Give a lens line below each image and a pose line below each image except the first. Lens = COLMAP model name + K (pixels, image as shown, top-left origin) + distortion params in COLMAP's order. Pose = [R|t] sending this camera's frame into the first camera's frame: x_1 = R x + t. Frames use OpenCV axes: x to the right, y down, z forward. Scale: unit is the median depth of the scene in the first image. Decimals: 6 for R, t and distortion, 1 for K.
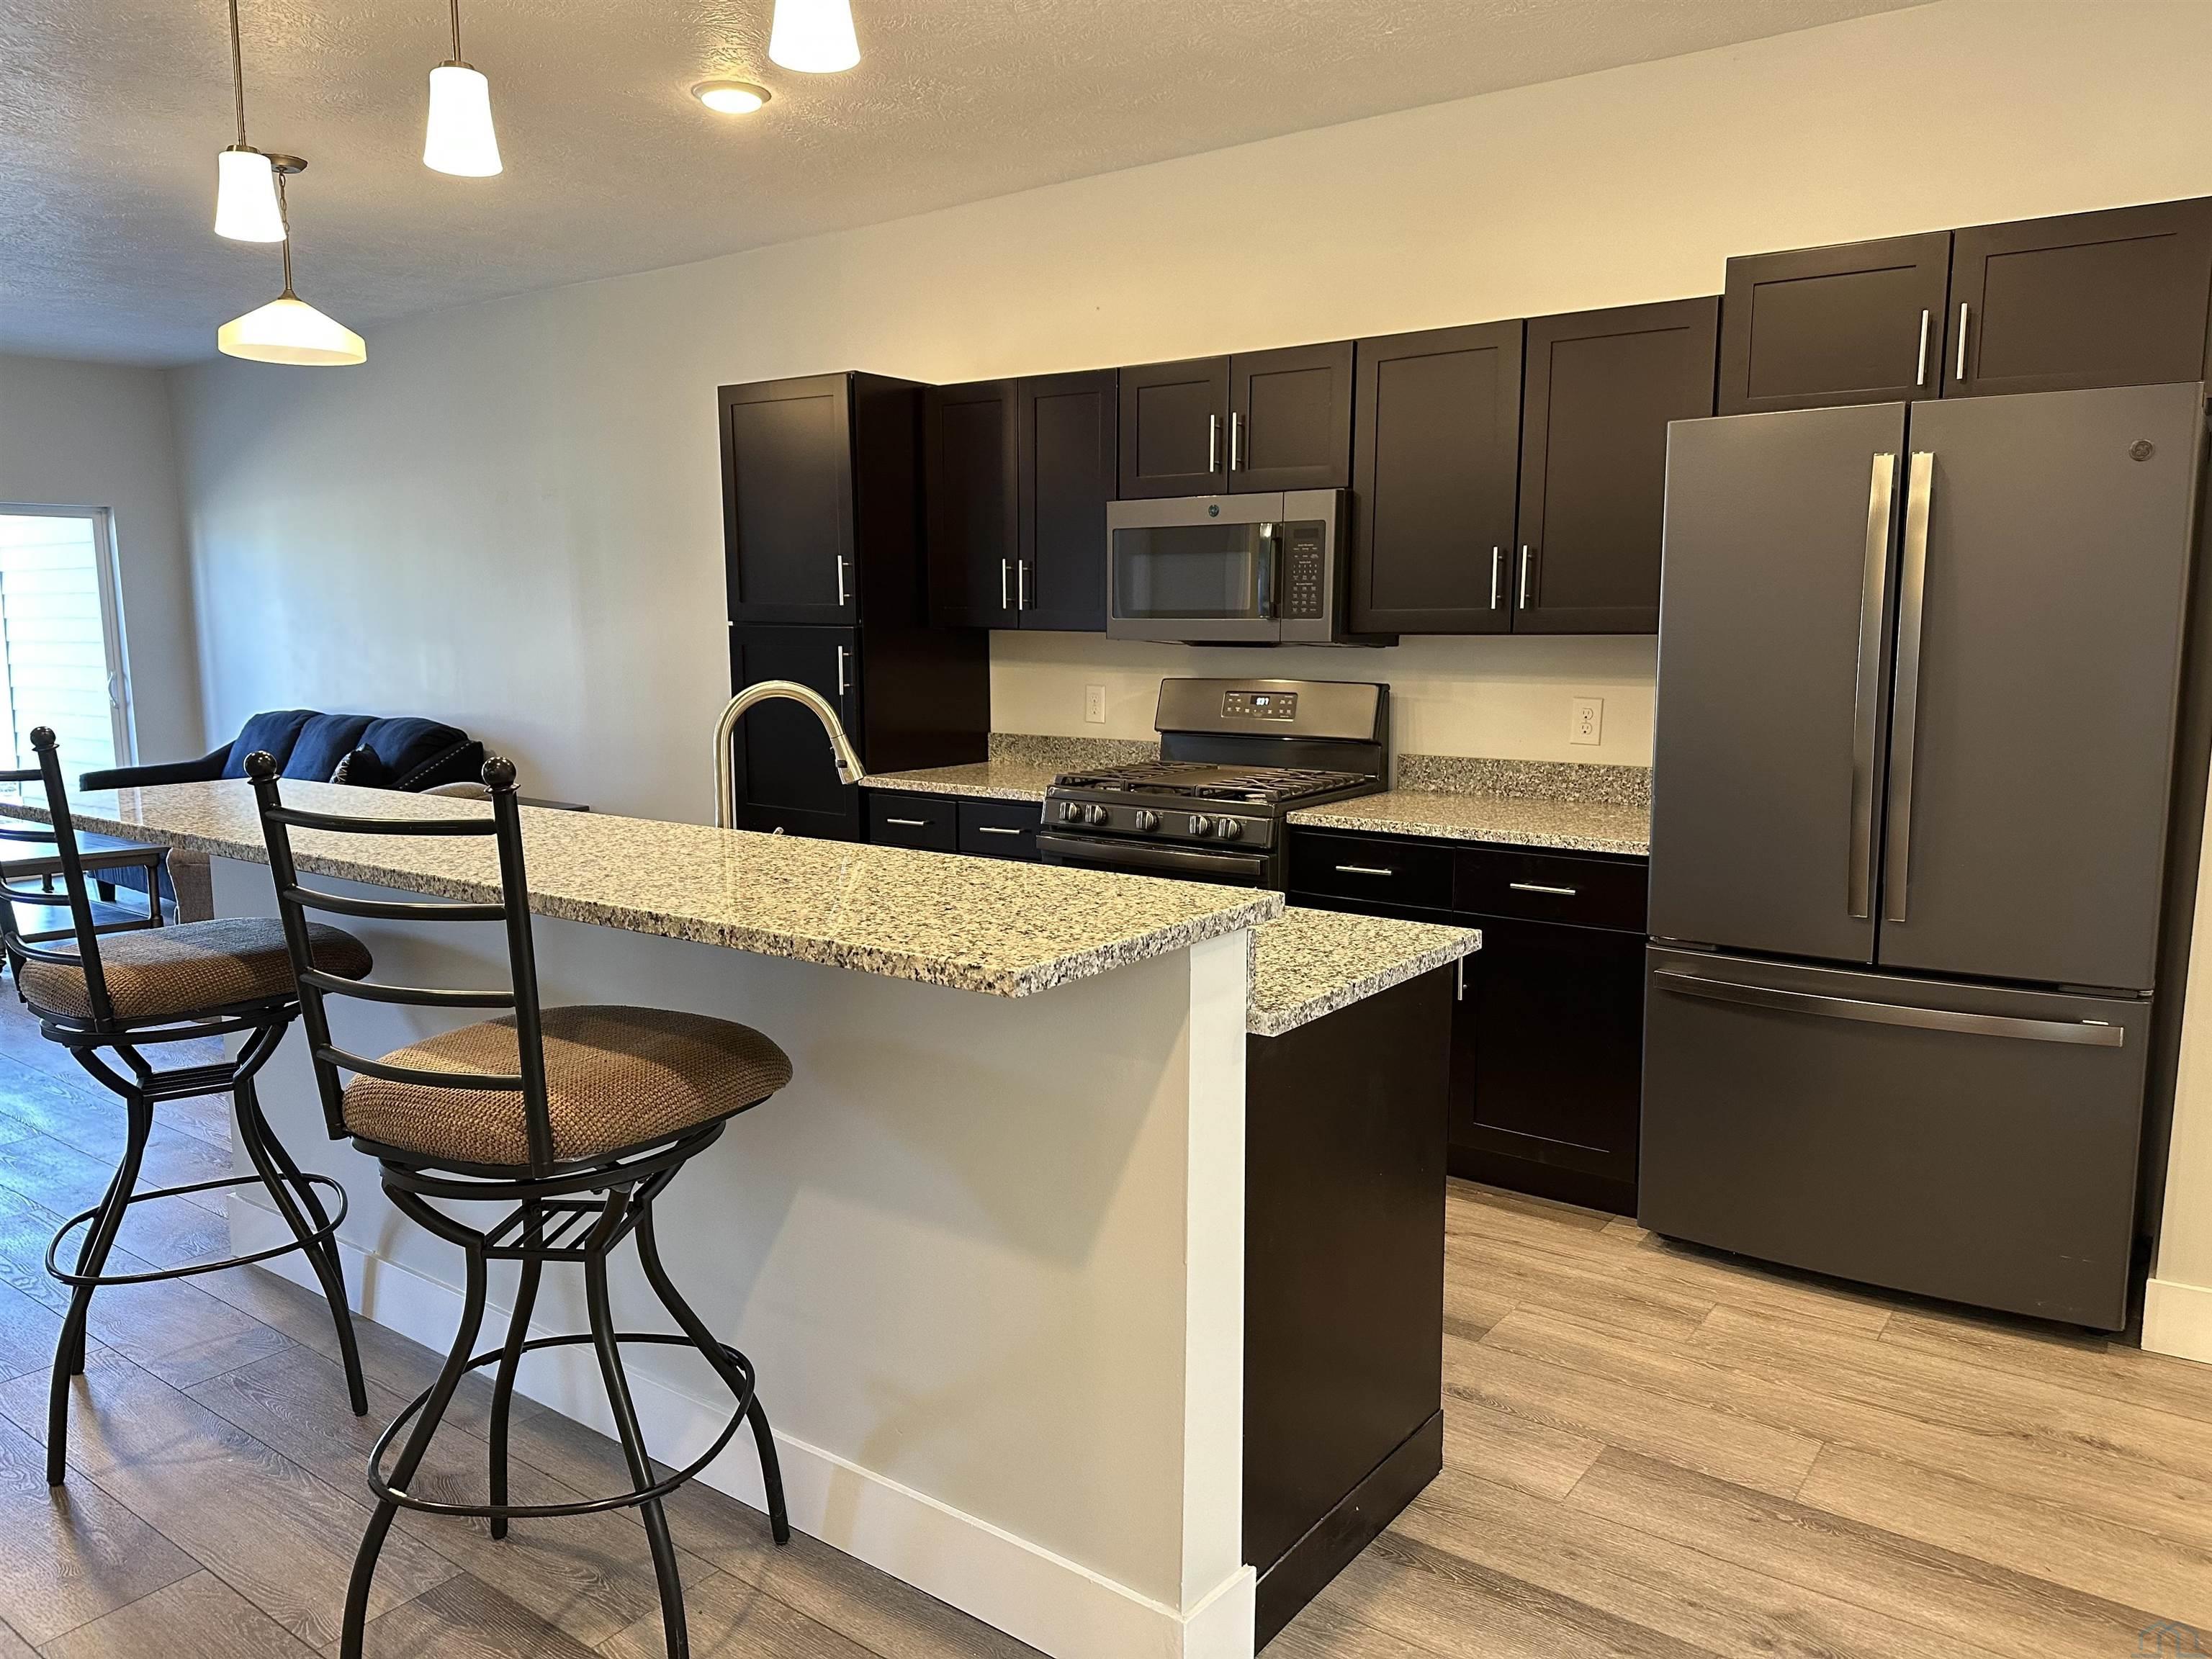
lens RADIAL K [[1520.7, 0, 1099.5], [0, 1520.7, 844.2], [0, 0, 1]] dist [0.092303, -0.101407]
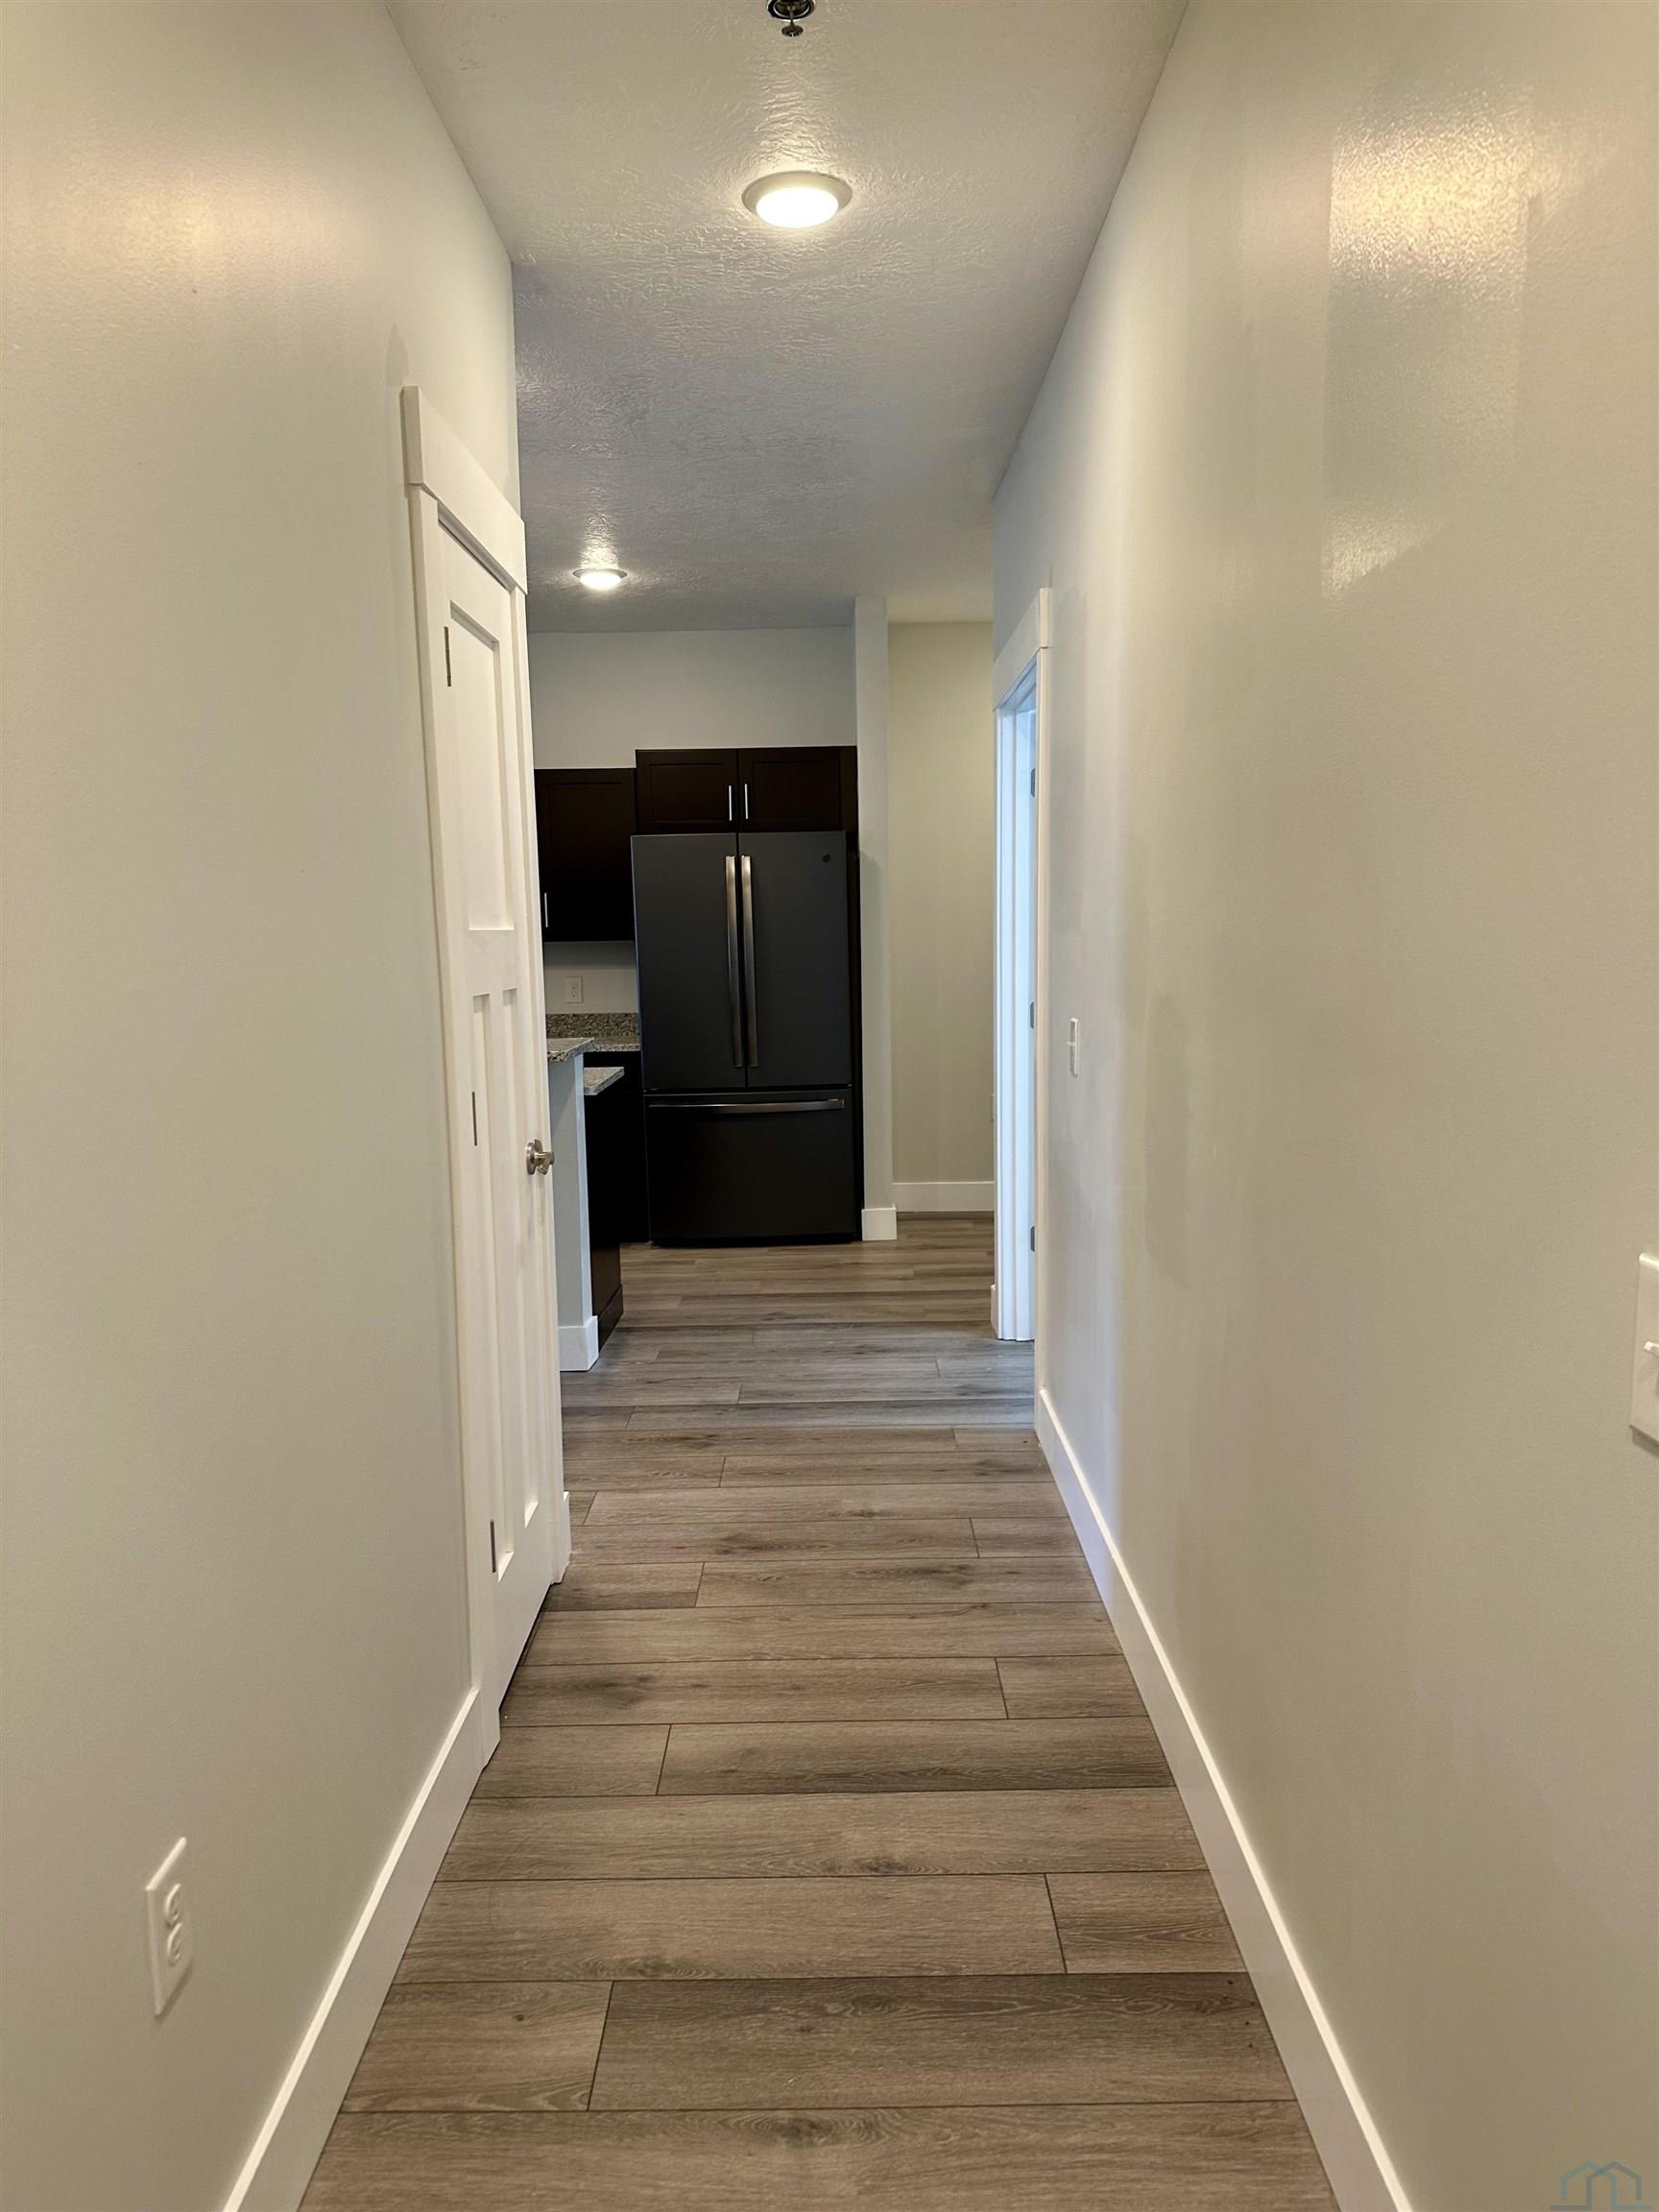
lens RADIAL K [[1520.7, 0, 829.5], [0, 1520.7, 1106.0], [0, 0, 1]] dist [0.092303, -0.101407]
pose [[0.810439, -0.088549, 0.579092, -0.677353], [0.107821, 0.994170, 0.001123, 0.118298], [-0.575815, 0.061528, 0.815262, -0.848198]]
